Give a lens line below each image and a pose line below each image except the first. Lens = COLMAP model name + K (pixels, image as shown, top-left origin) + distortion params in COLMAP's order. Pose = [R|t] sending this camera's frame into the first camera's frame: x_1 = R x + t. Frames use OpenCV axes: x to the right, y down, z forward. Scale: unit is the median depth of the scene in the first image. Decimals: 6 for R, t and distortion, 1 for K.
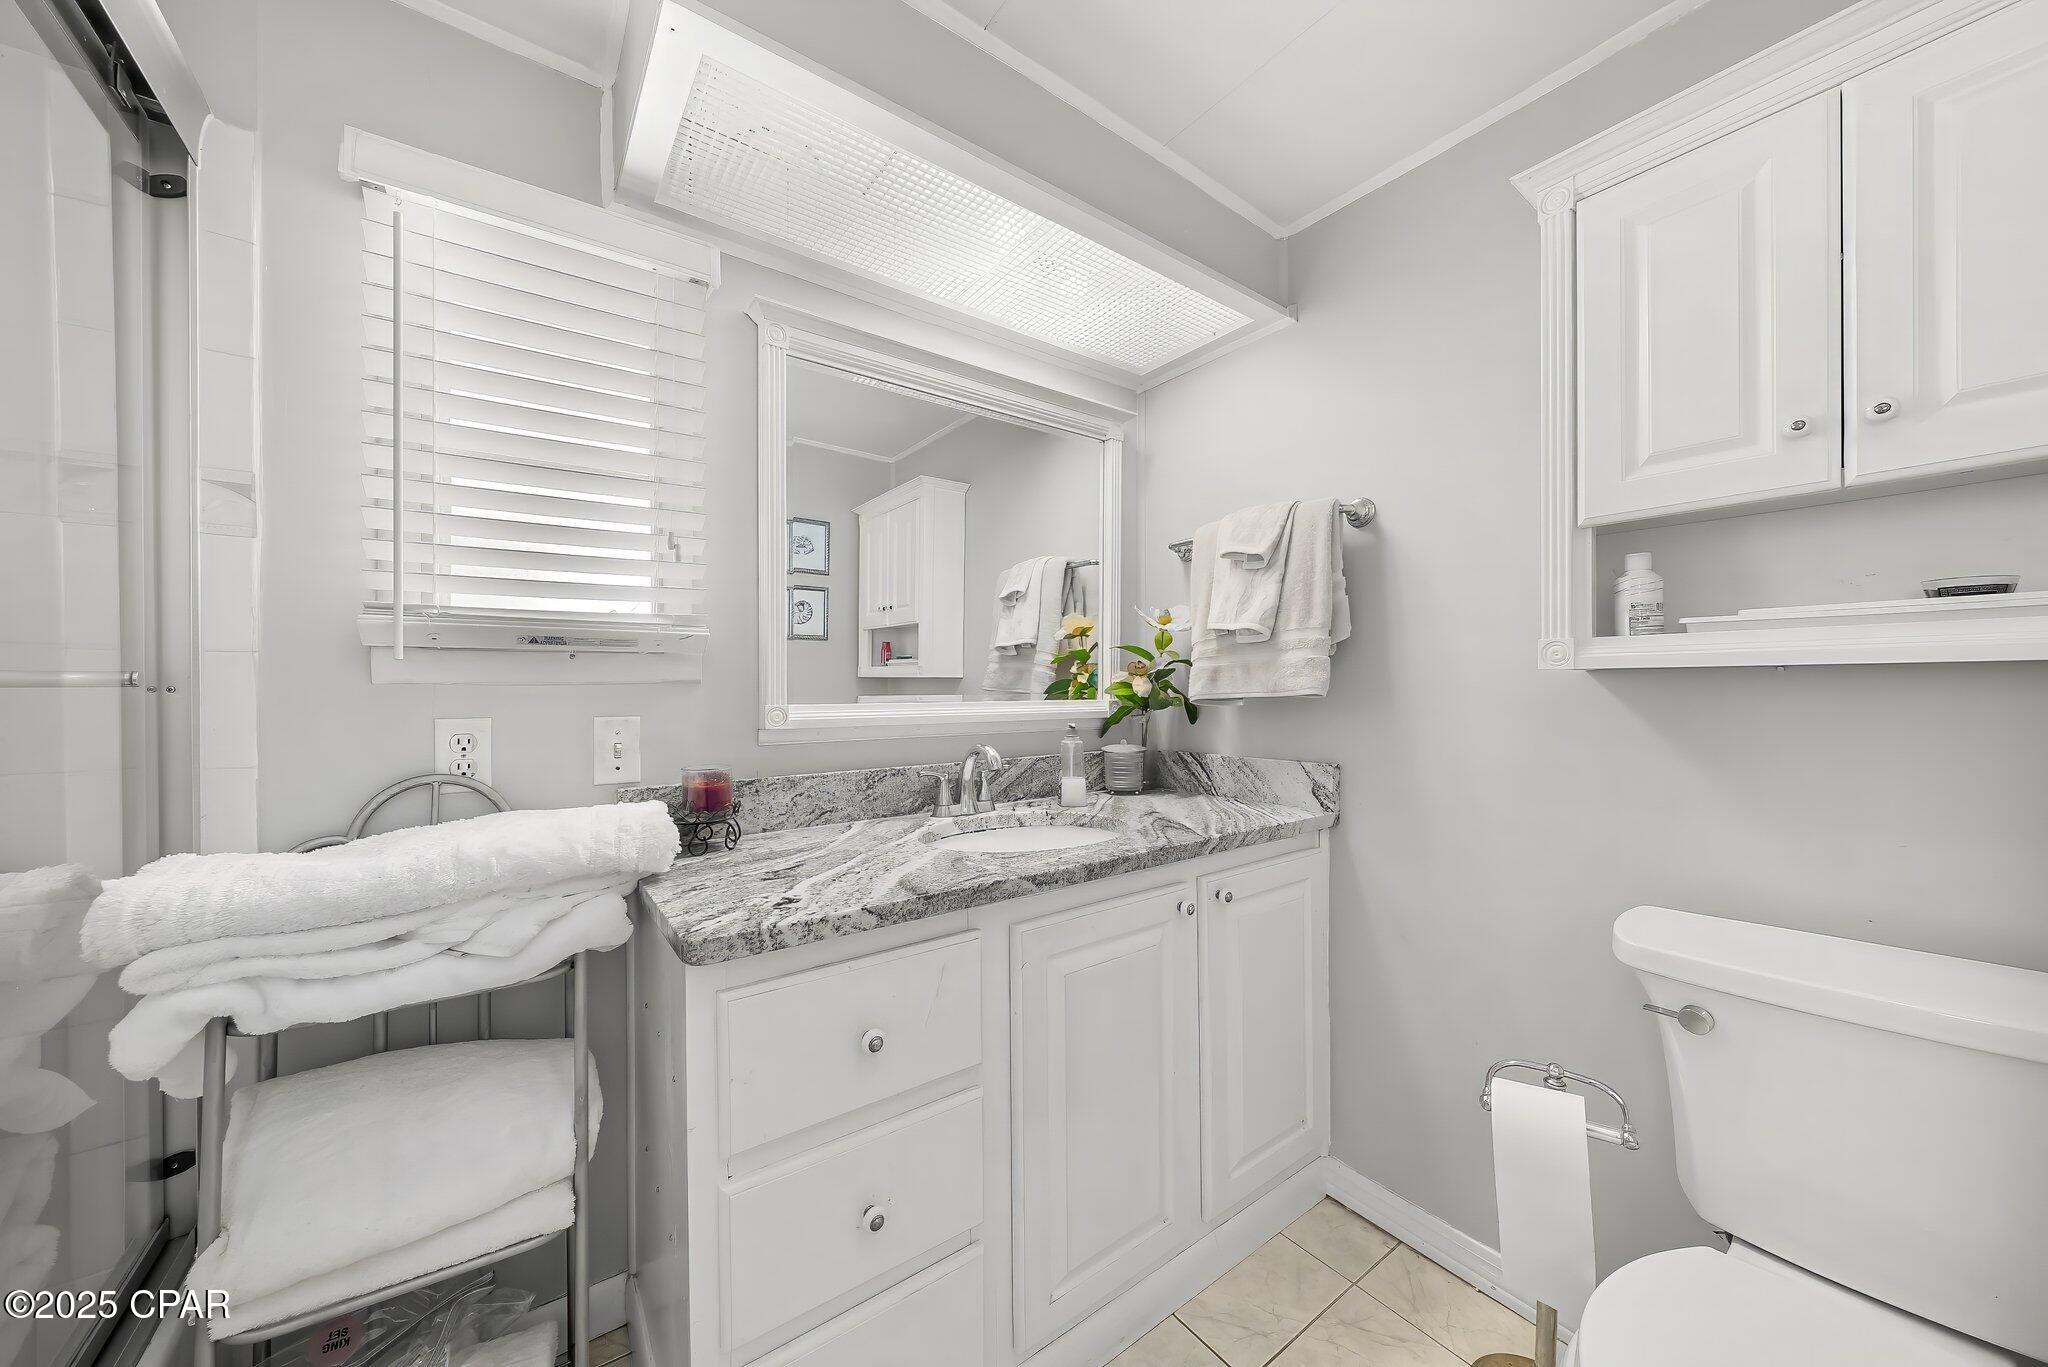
lens RADIAL K [[708.3, 0, 1018.4], [0, 708.3, 687.0], [0, 0, 1]] dist [0.000064, -0.000009]
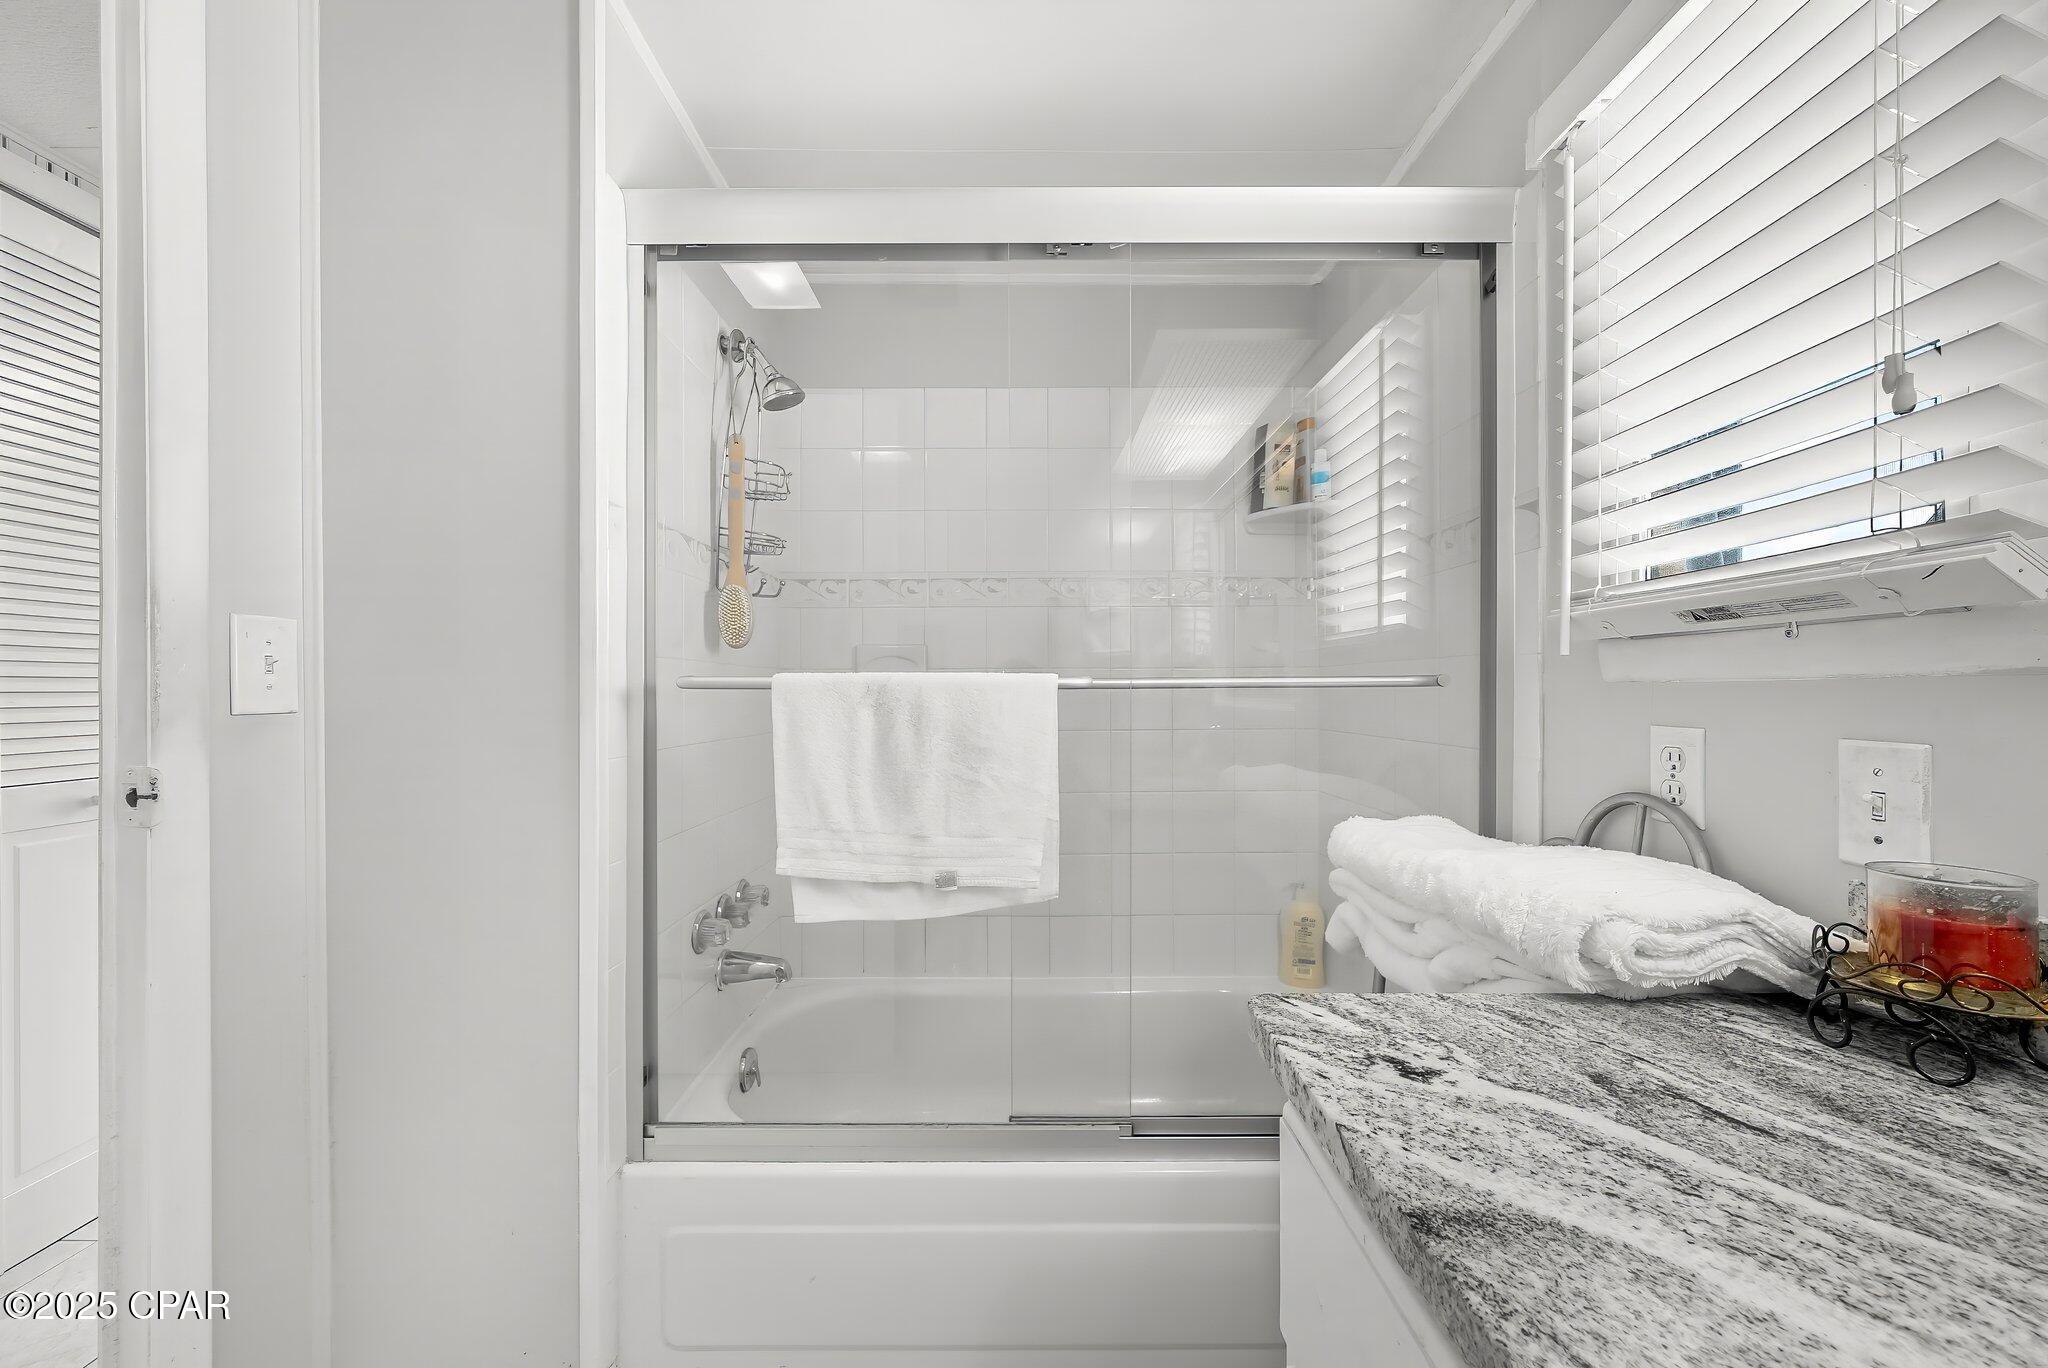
lens RADIAL K [[752.4, 0, 1024.0], [0, 752.4, 684.0], [0, 0, 1]] dist [-0.000408, -0.000069]
pose [[-0.585888, -0.001973, -0.810390, 0.307385], [0.003017, 0.999985, -0.004615, 0.000295], [0.810387, -0.005149, -0.585873, 1.012217]]
